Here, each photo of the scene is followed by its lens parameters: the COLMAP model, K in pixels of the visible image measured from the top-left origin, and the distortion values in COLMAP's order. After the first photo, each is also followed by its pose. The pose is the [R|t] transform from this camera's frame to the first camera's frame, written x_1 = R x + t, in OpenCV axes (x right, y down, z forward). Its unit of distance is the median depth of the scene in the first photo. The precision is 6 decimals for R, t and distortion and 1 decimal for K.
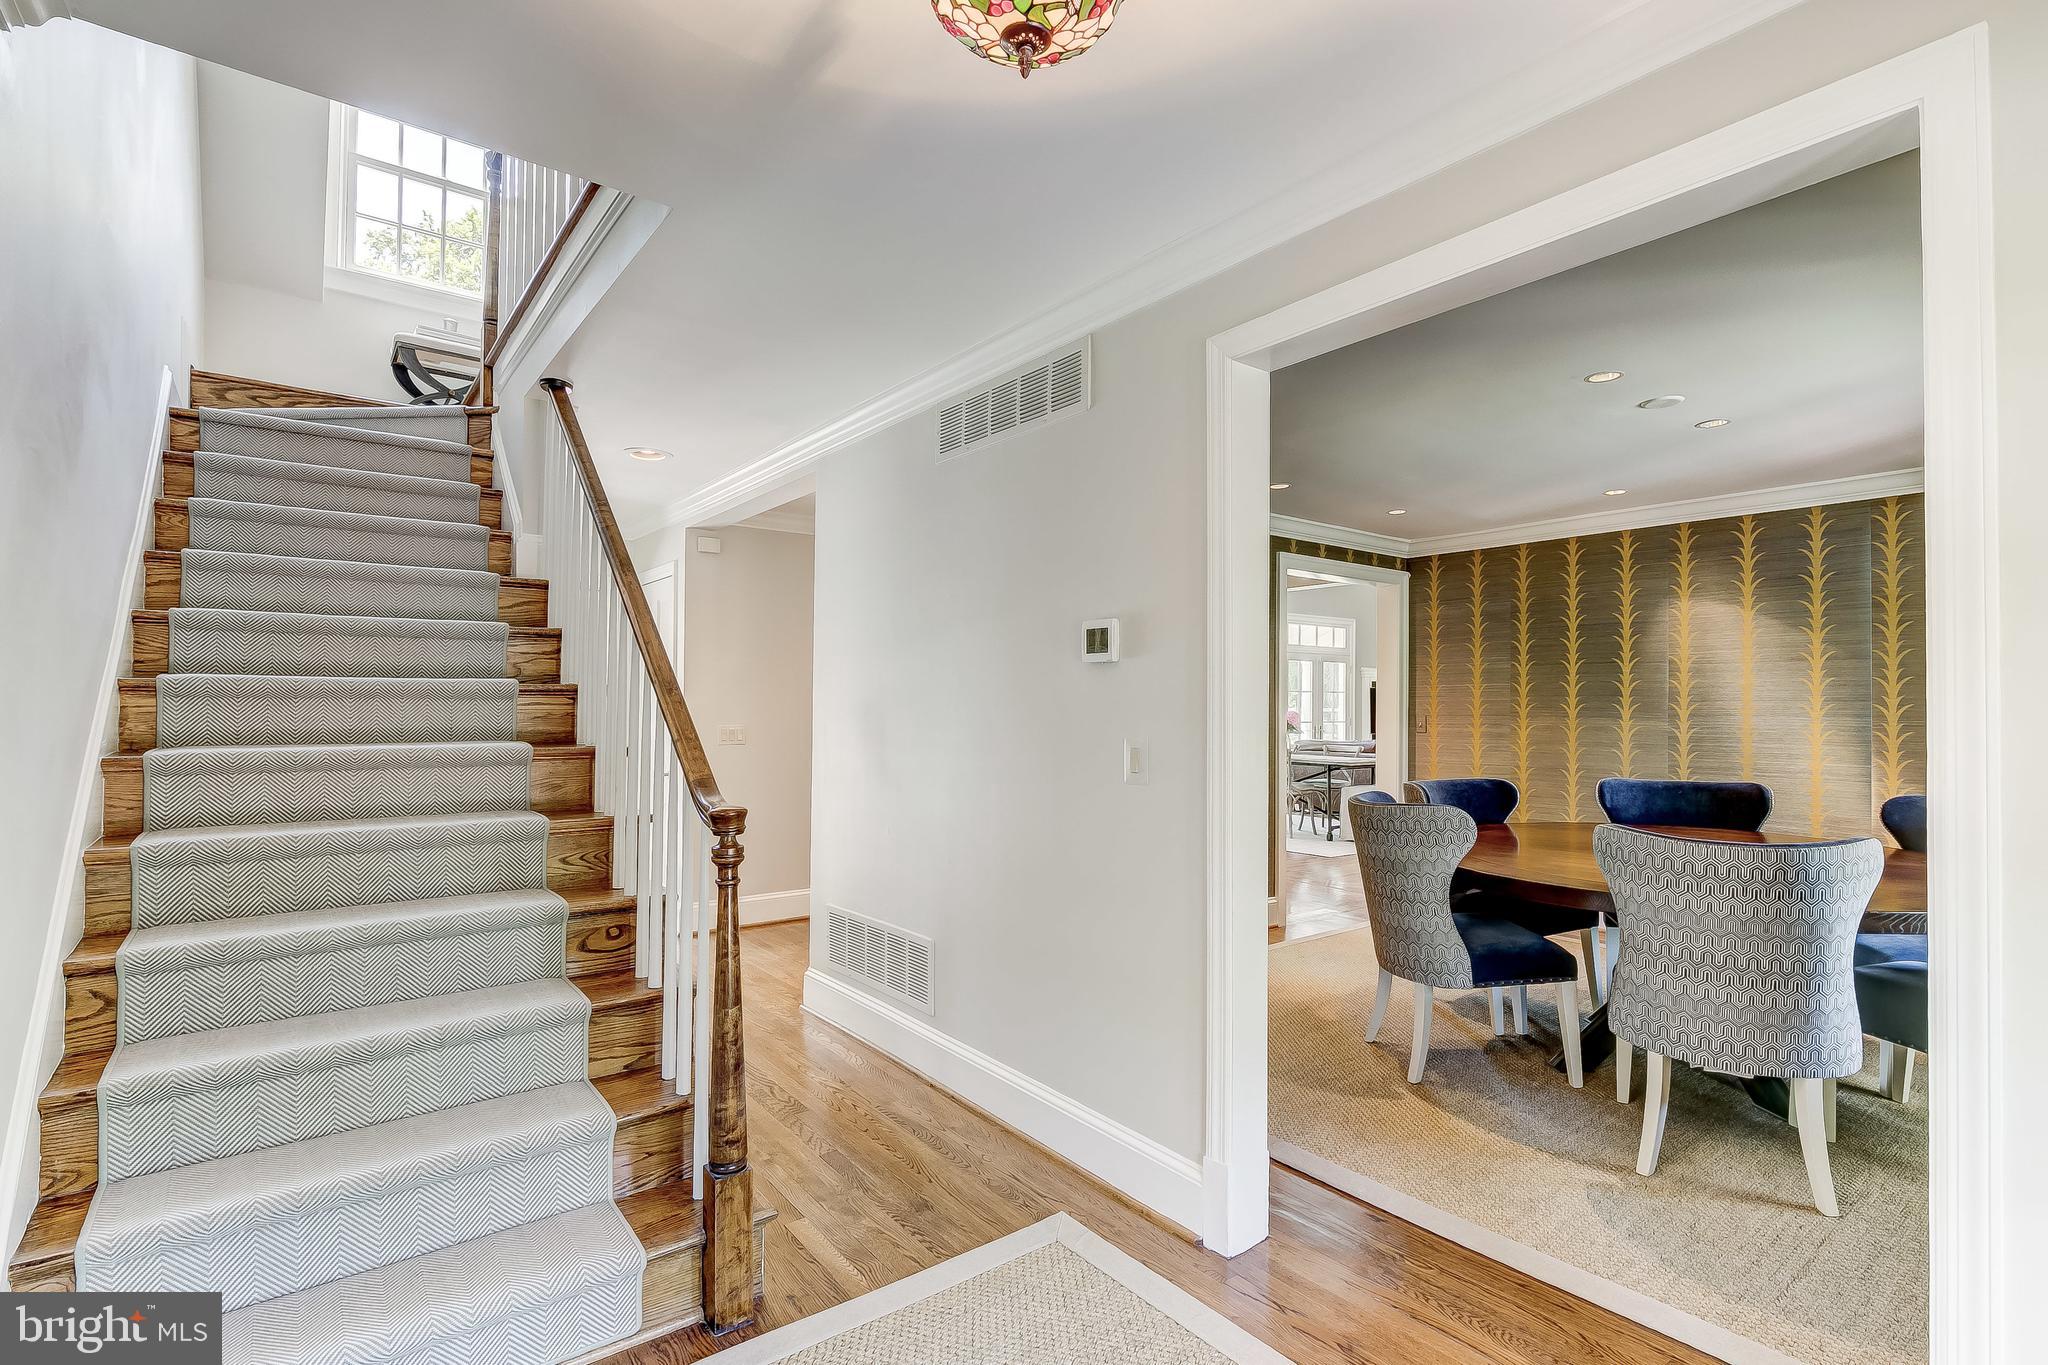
lens RADIAL K [[963.9, 0, 1023.3], [0, 963.9, 689.7], [0, 0, 1]] dist [-0.002368, -0.000098]
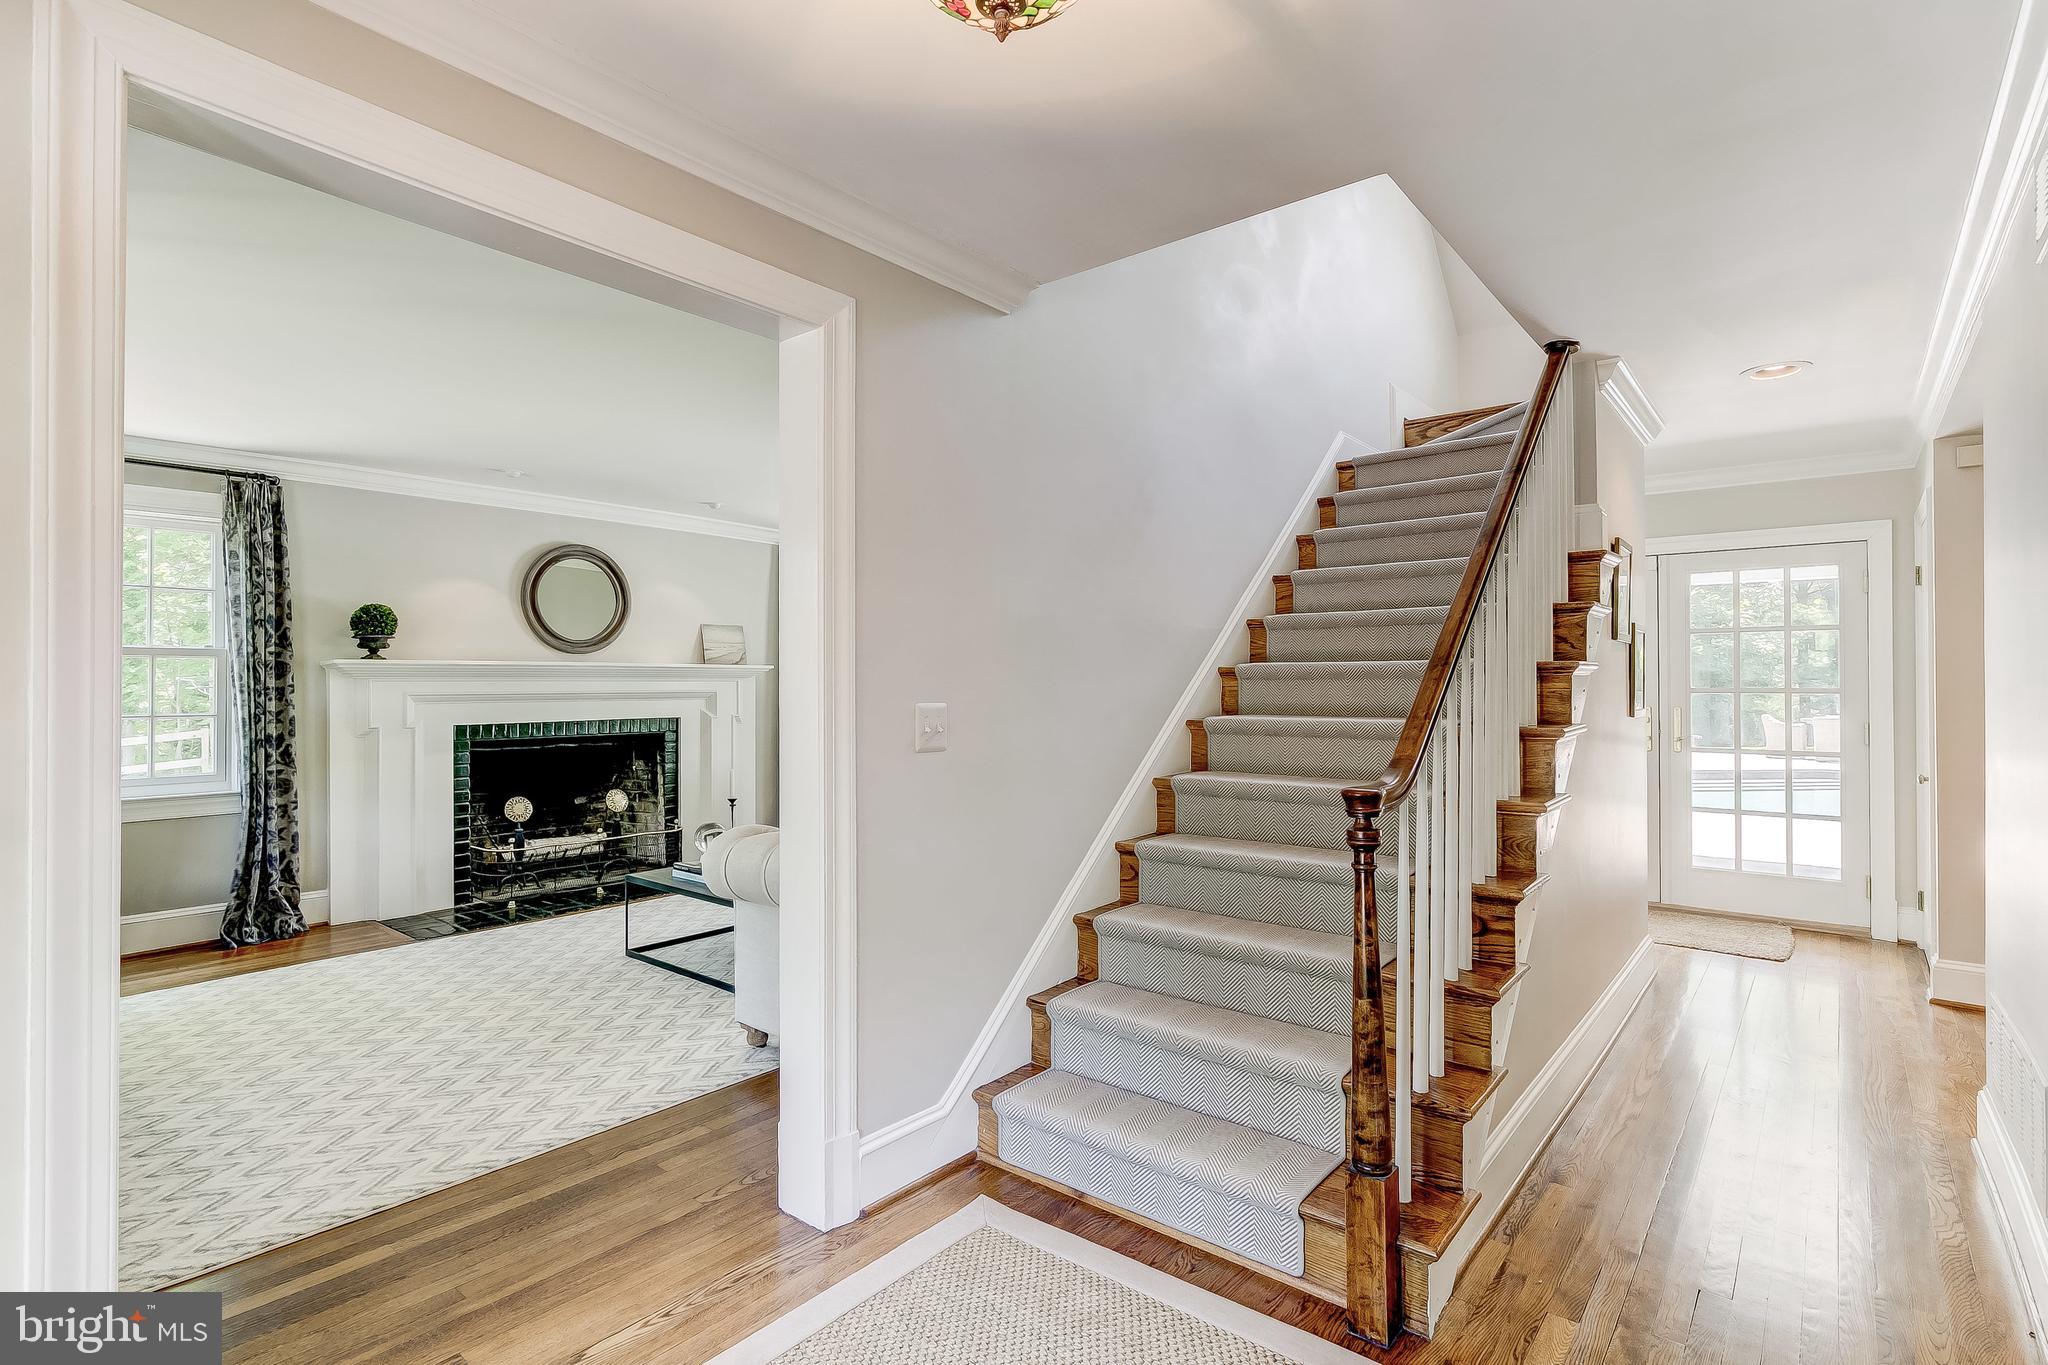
lens RADIAL K [[963.9, 0, 1026.7], [0, 963.9, 686.7], [0, 0, 1]] dist [-0.002368, -0.000098]
pose [[0.229170, -0.009081, -0.973344, 0.508973], [0.025247, 0.999676, -0.003382, 0.016763], [0.973059, -0.023799, 0.229324, 0.439661]]
